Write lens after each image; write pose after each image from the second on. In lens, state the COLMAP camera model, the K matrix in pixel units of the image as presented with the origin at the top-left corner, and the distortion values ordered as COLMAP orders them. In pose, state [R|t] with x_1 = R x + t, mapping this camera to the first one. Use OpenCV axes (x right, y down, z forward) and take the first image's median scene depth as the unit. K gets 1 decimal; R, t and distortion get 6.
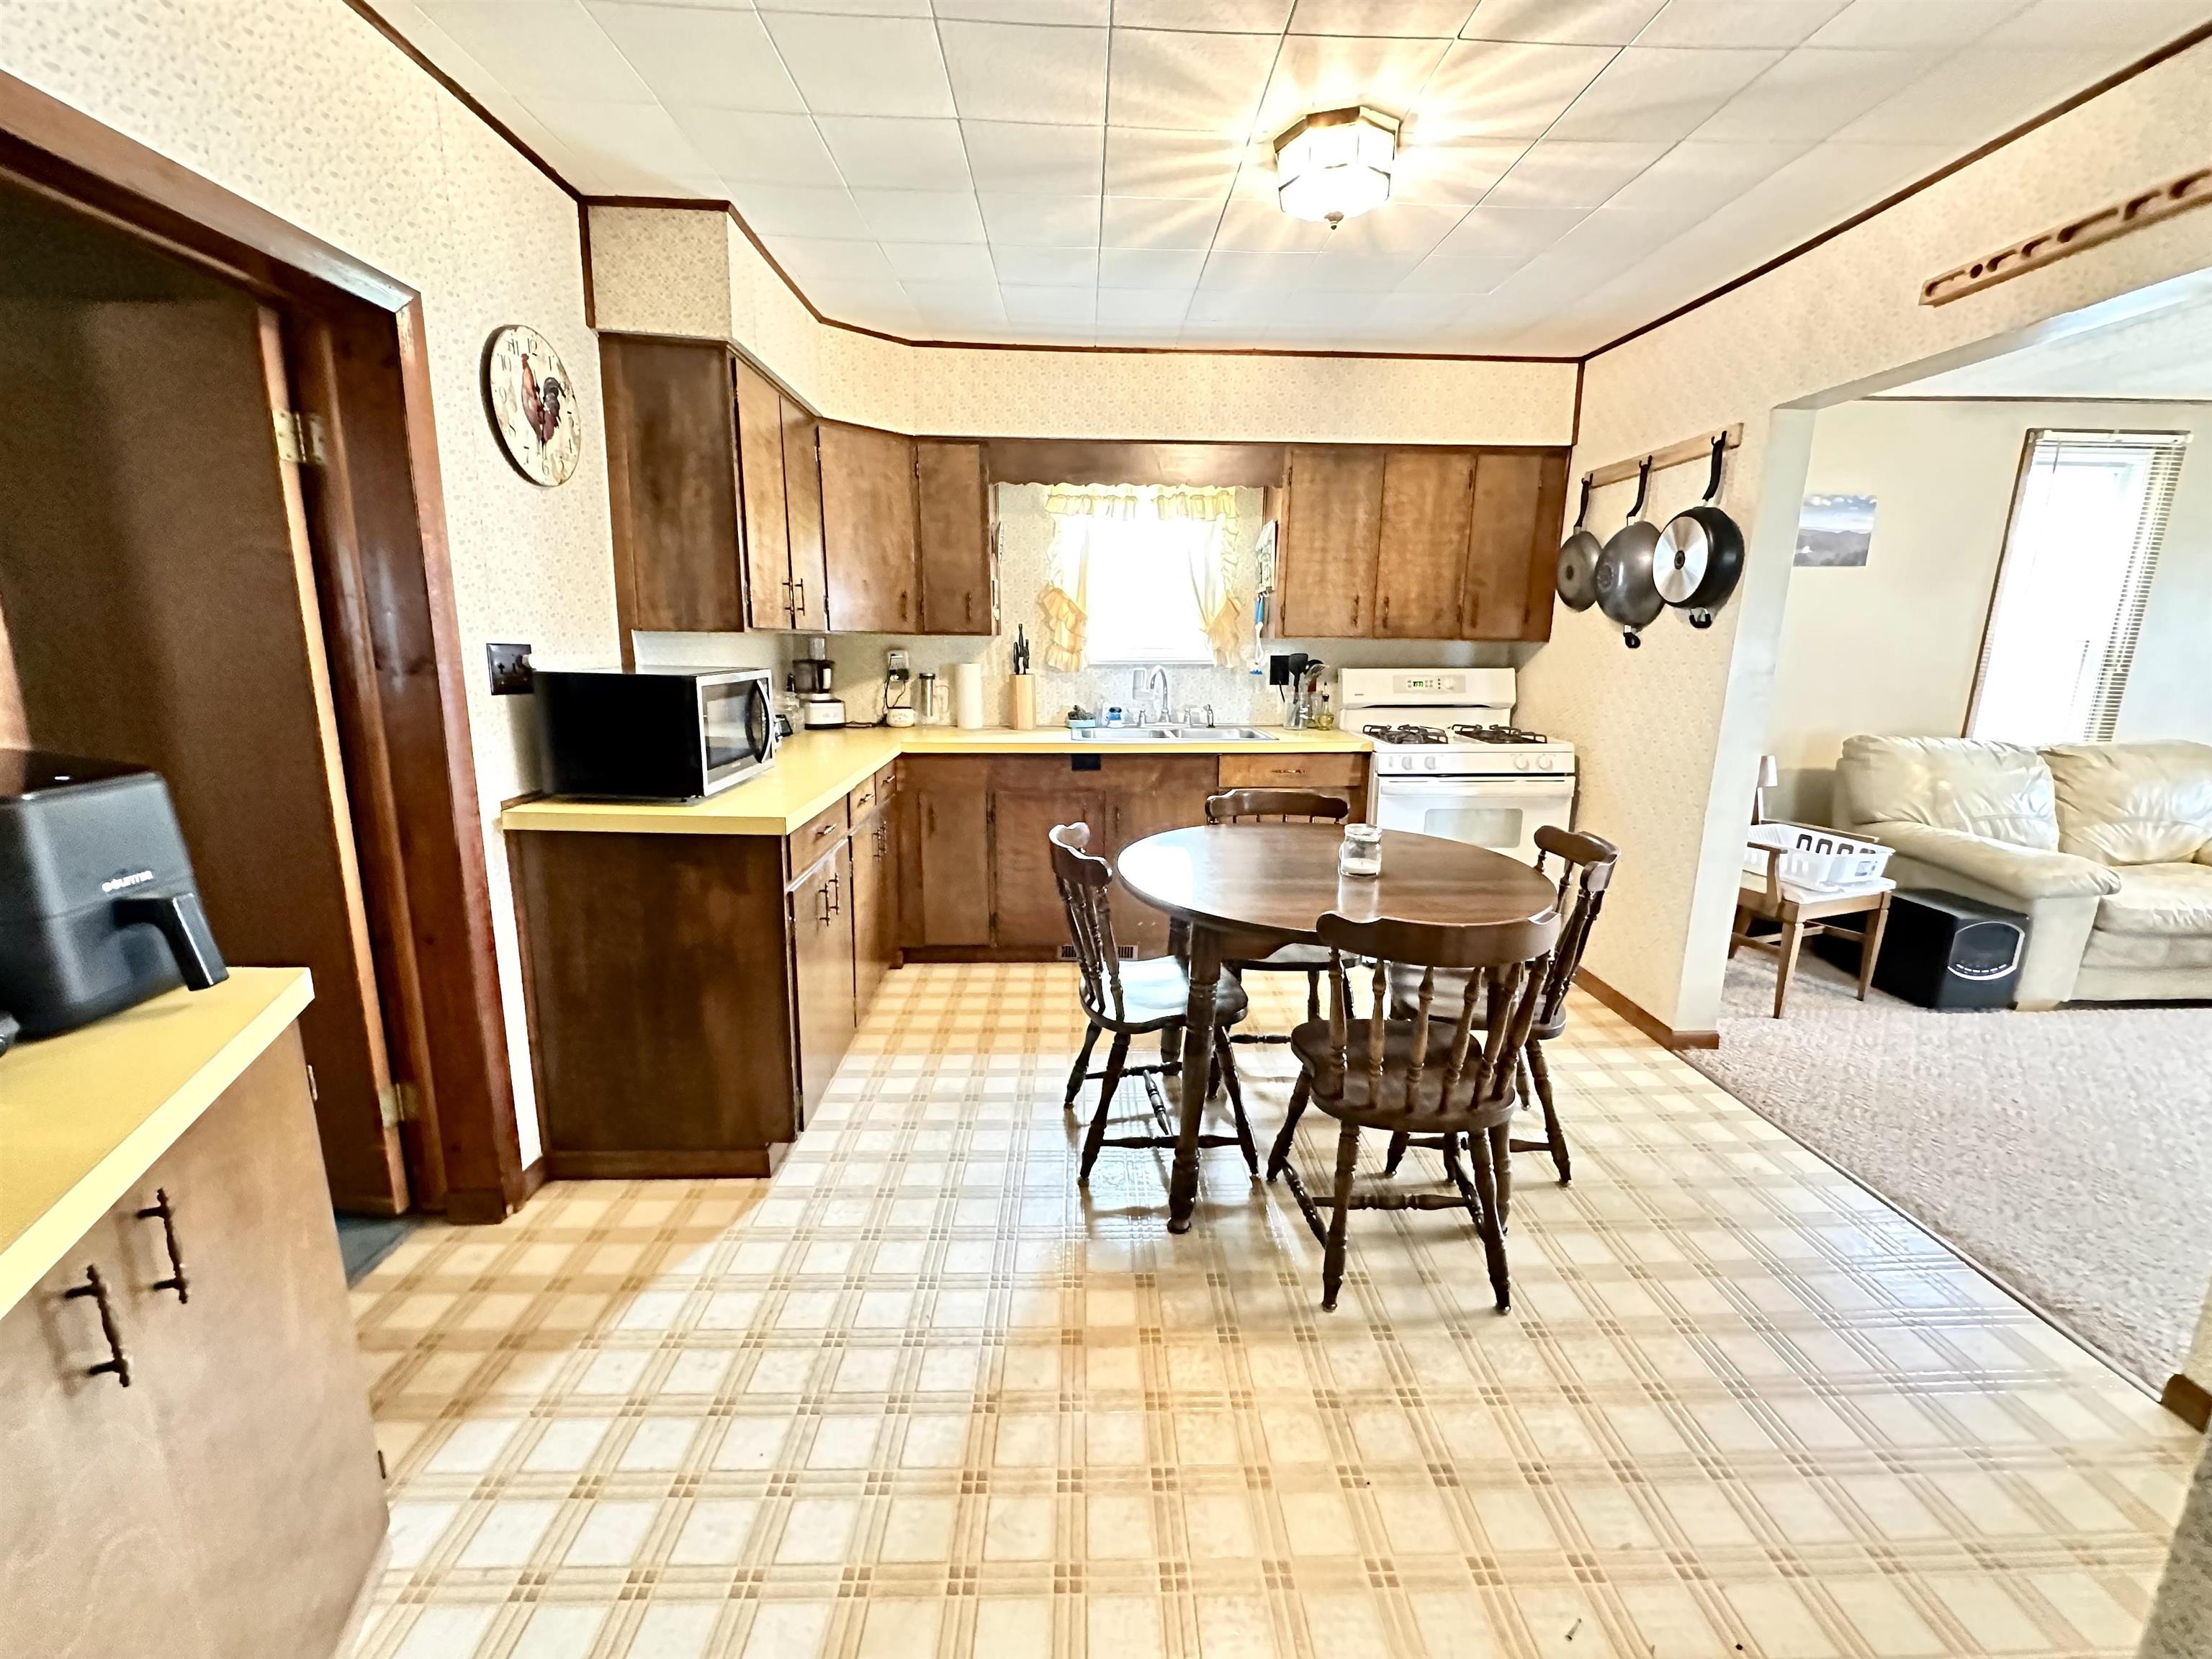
lens RADIAL K [[896.1, 0, 1106.0], [0, 896.1, 829.5], [0, 0, 1]] dist [-0.000689, -0.000003]
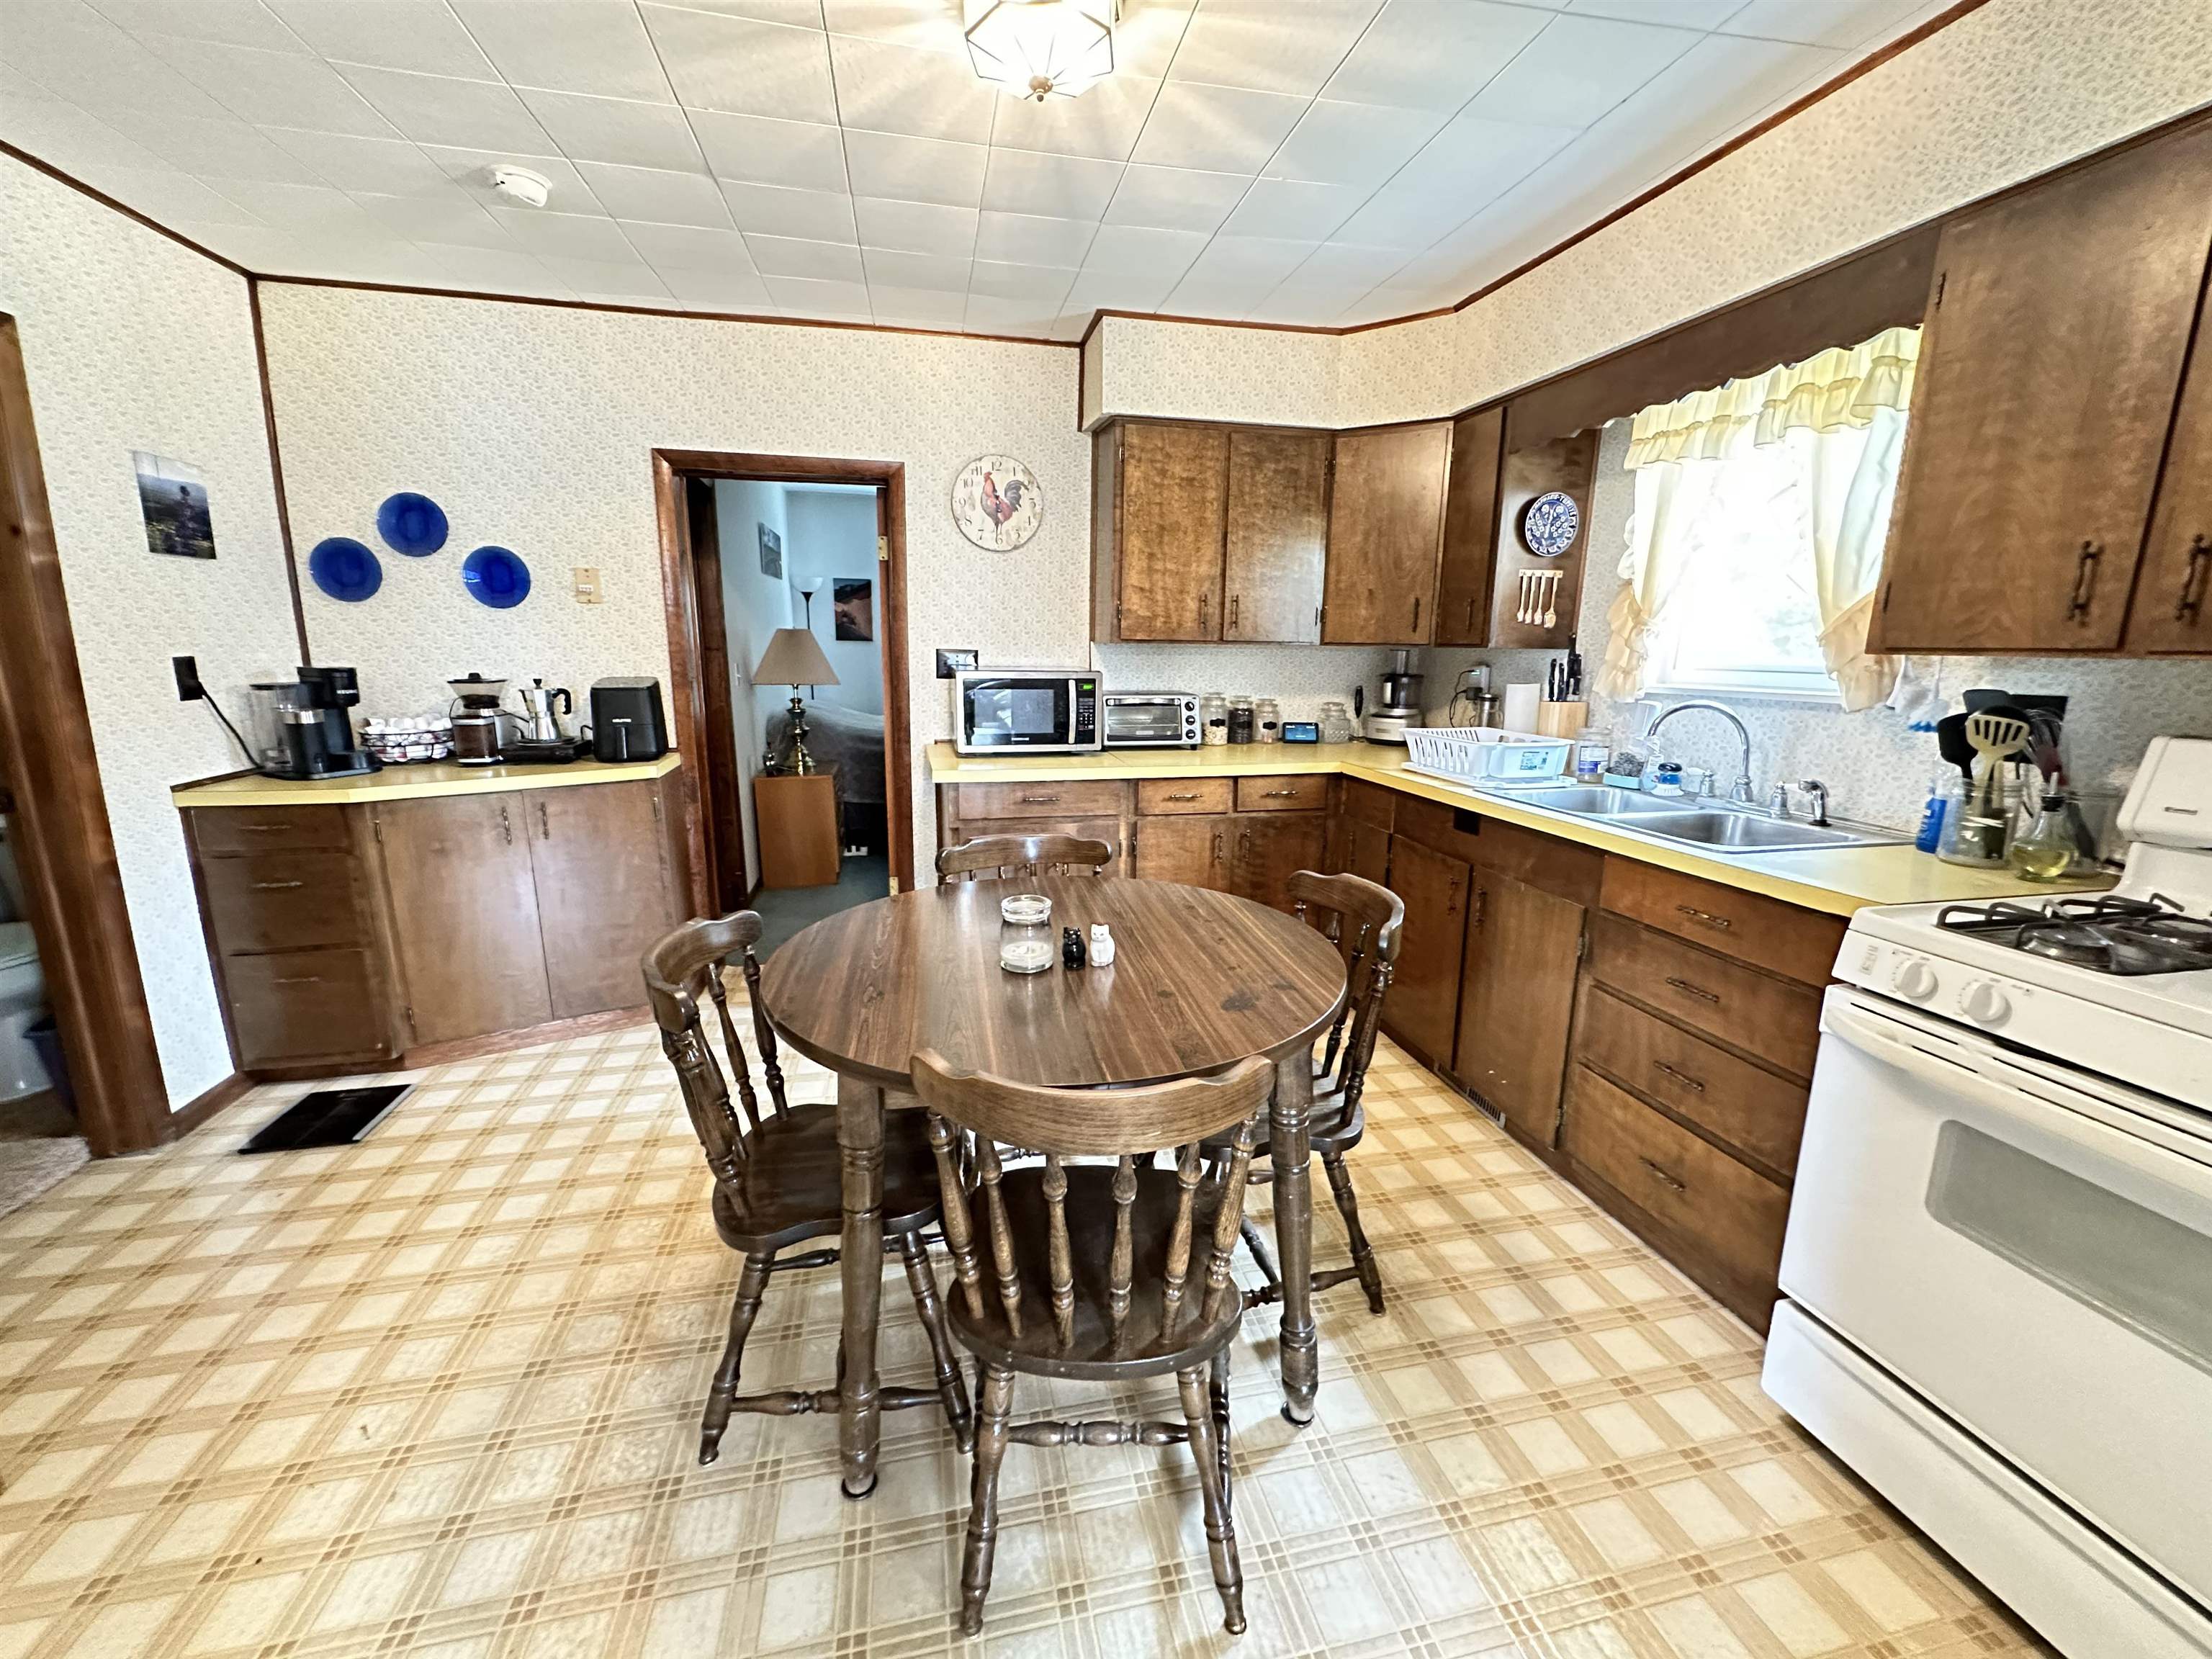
lens RADIAL K [[880.6, 0, 1106.0], [0, 880.6, 829.5], [0, 0, 1]] dist [-0.002421, 0.000092]
pose [[0.175510, 0.199602, -0.964031, 0.971099], [-0.215699, 0.963234, 0.160167, -0.188421], [0.960557, 0.179830, 0.212111, 0.895166]]
